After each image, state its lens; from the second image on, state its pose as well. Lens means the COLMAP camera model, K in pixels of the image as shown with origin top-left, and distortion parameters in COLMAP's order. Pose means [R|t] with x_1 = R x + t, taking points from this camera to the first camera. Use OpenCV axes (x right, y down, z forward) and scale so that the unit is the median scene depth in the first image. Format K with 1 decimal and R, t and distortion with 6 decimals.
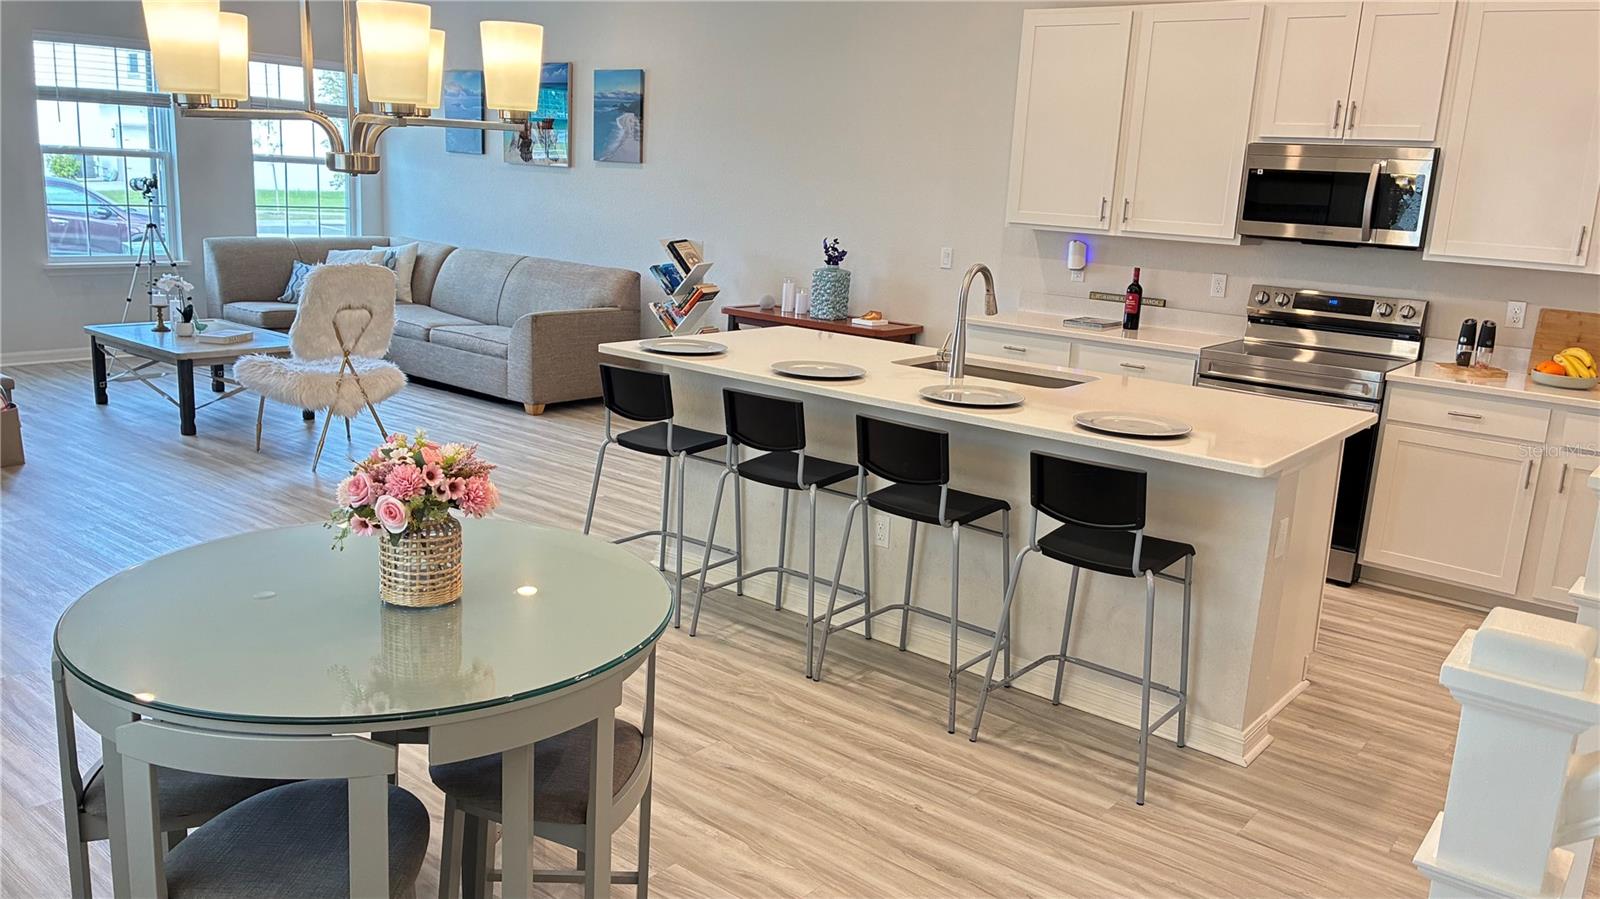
lens RADIAL K [[1220.1, 0, 809.2], [0, 1220.1, 429.1], [0, 0, 1]] dist [0.036128, -0.002955]
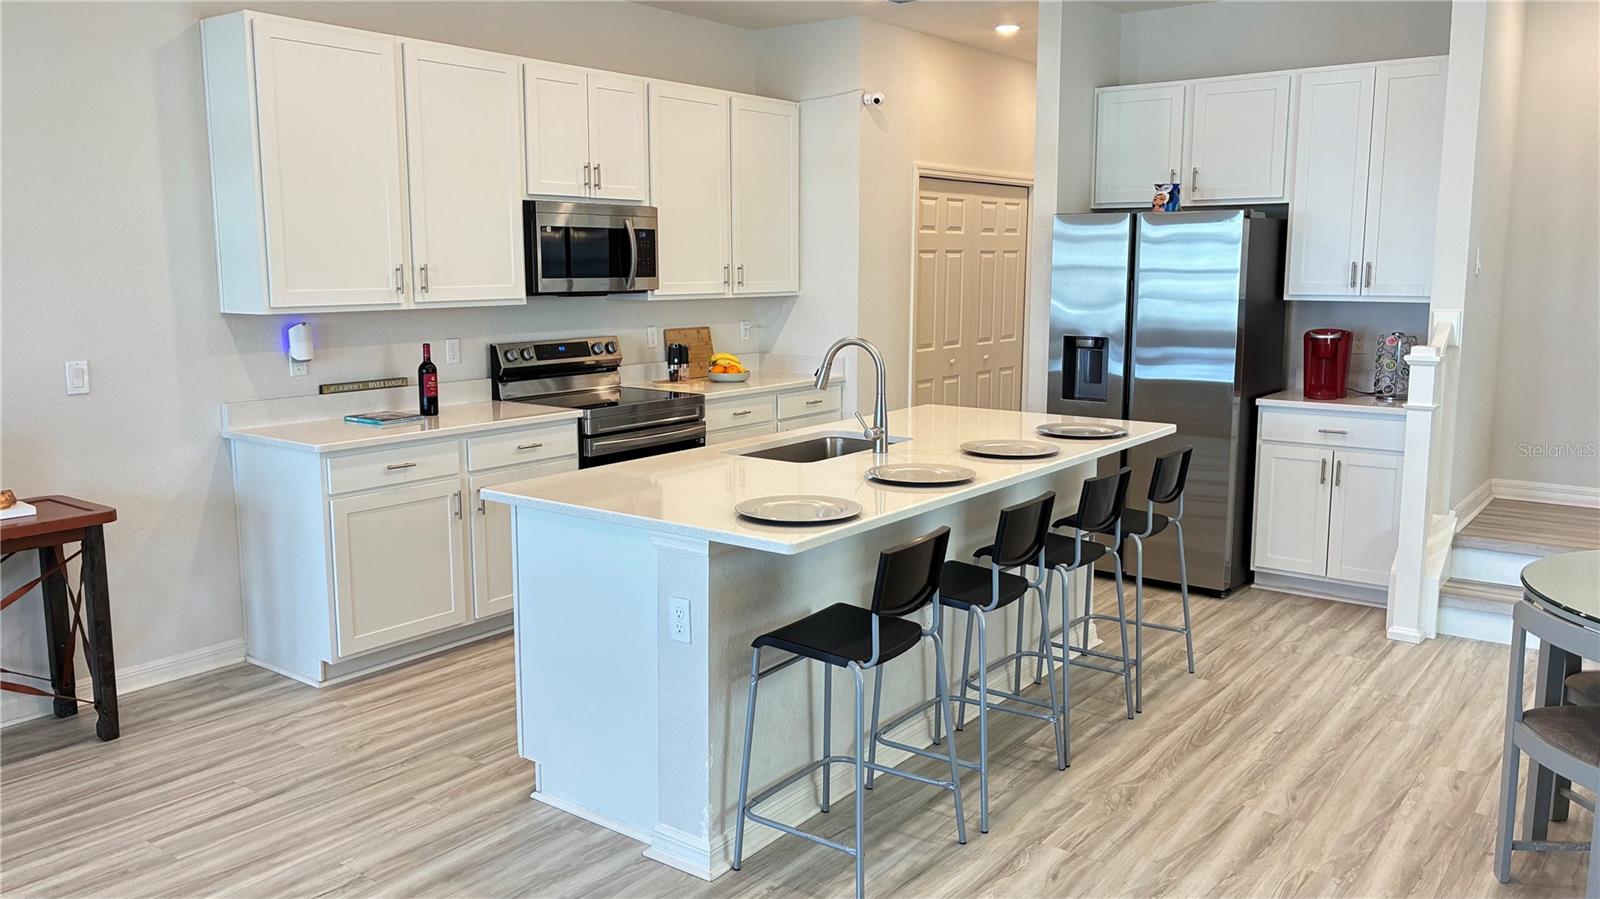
lens RADIAL K [[1220.1, 0, 809.2], [0, 1220.1, 429.1], [0, 0, 1]] dist [0.036128, -0.002955]
pose [[-0.026799, -0.194615, 0.980513, -0.893493], [0.205287, 0.958888, 0.195934, -0.285502], [-0.978335, 0.206538, 0.014255, 1.130423]]
